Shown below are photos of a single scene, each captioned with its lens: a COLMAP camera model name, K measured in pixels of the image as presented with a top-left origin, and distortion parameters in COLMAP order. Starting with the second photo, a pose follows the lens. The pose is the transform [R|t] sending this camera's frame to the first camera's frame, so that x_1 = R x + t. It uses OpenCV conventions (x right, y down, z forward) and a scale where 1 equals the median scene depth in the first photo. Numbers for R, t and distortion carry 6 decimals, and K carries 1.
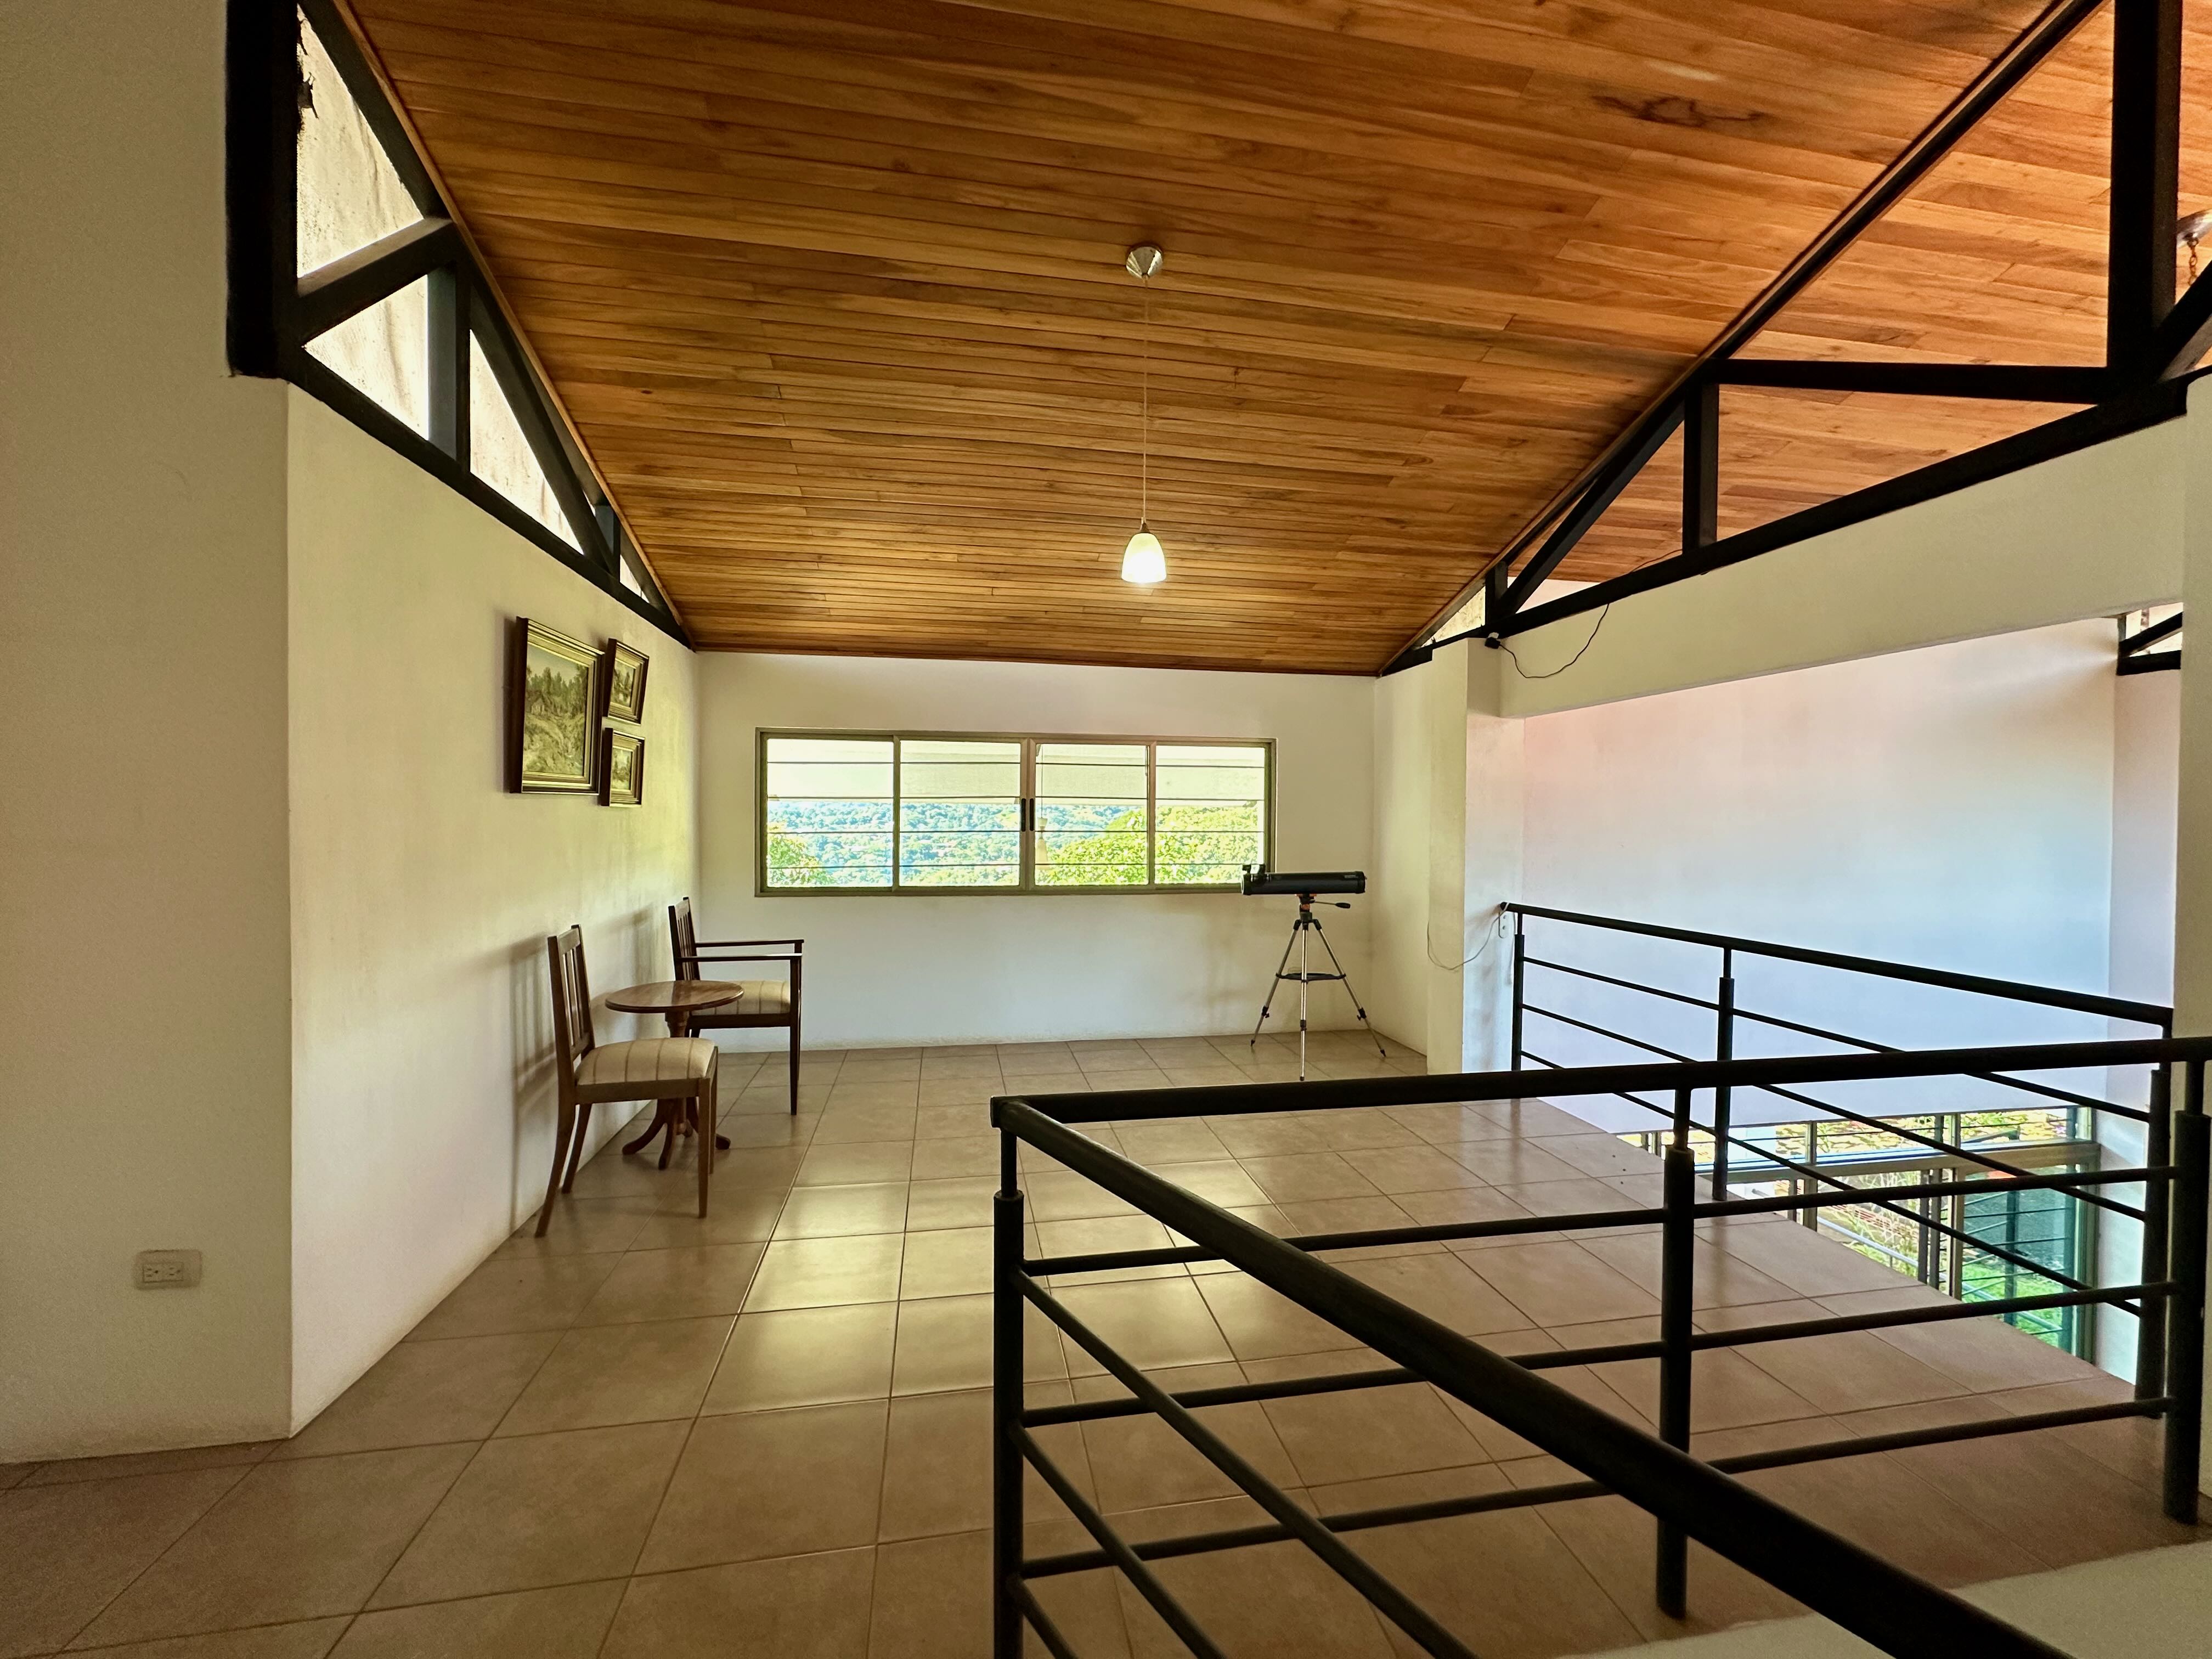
lens RADIAL K [[877.3, 0, 1107.3], [0, 877.3, 836.0], [0, 0, 1]] dist [0.002018, 0.000596]
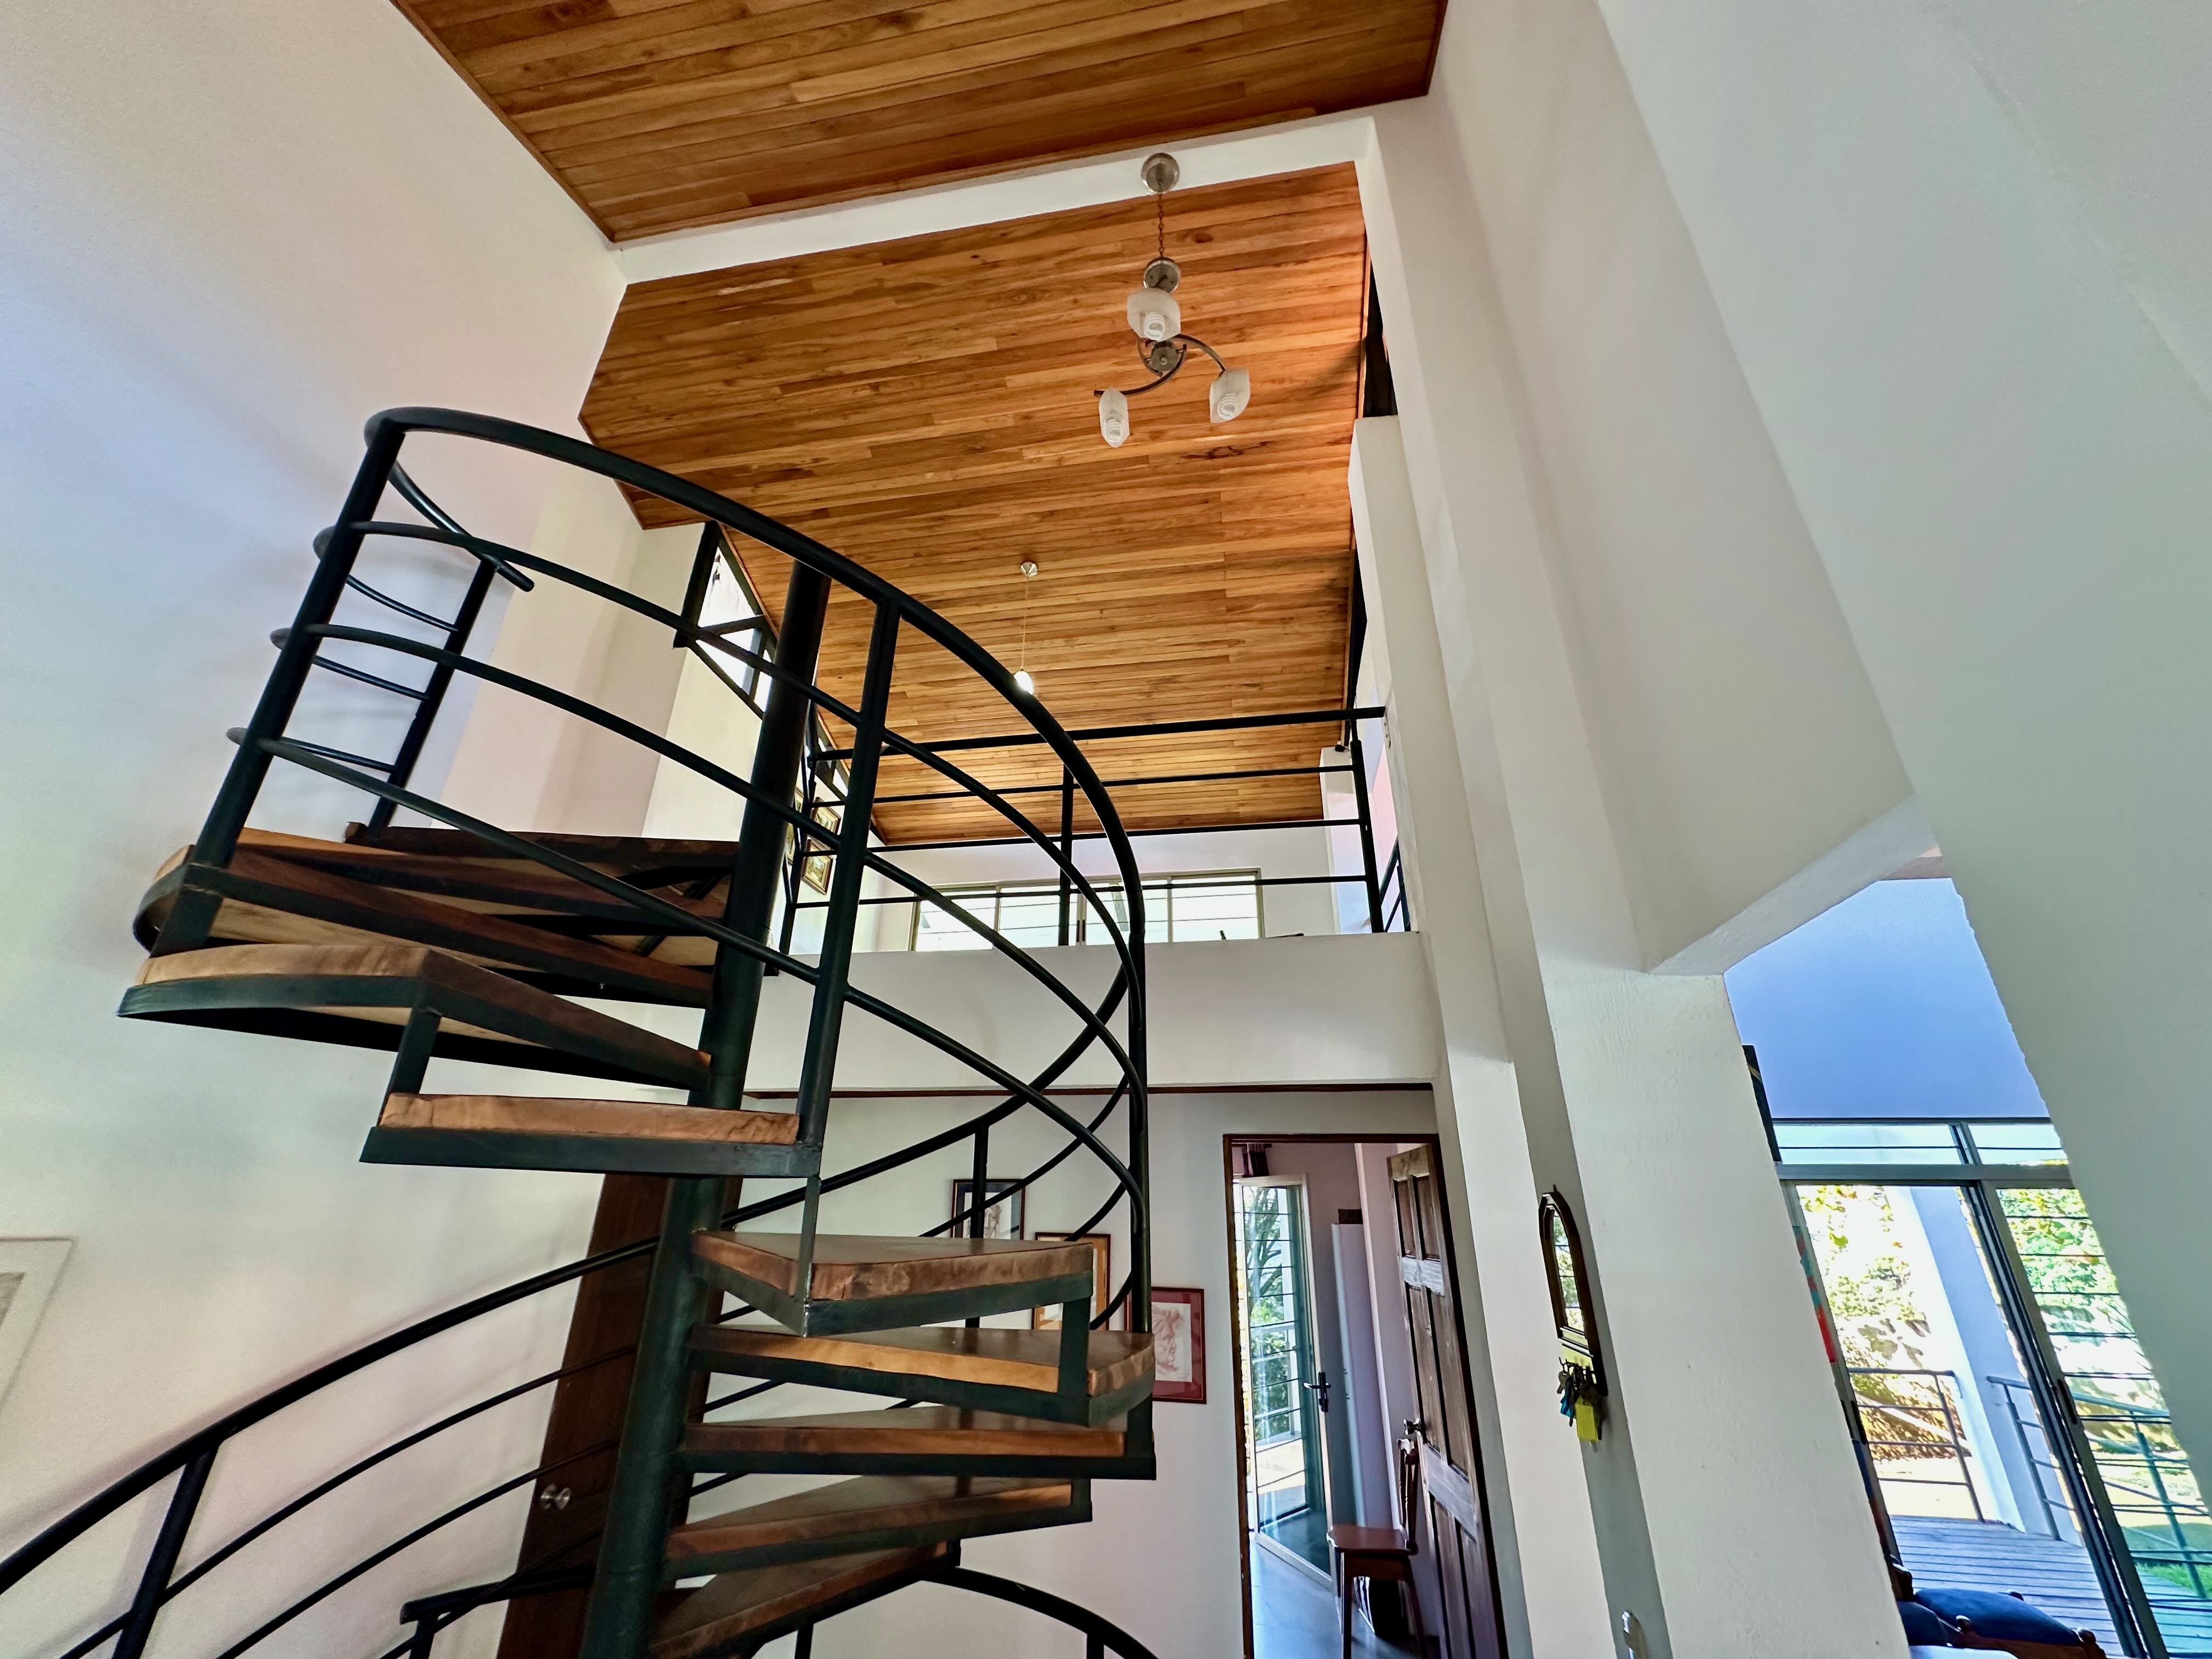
lens RADIAL K [[877.3, 0, 1096.6], [0, 877.3, 843.6], [0, 0, 1]] dist [0.002018, 0.000596]
pose [[0.938735, -0.127183, -0.320315, 0.752039], [-0.017703, 0.910396, -0.413359, 0.793910], [0.344186, 0.393705, 0.852369, -0.480884]]
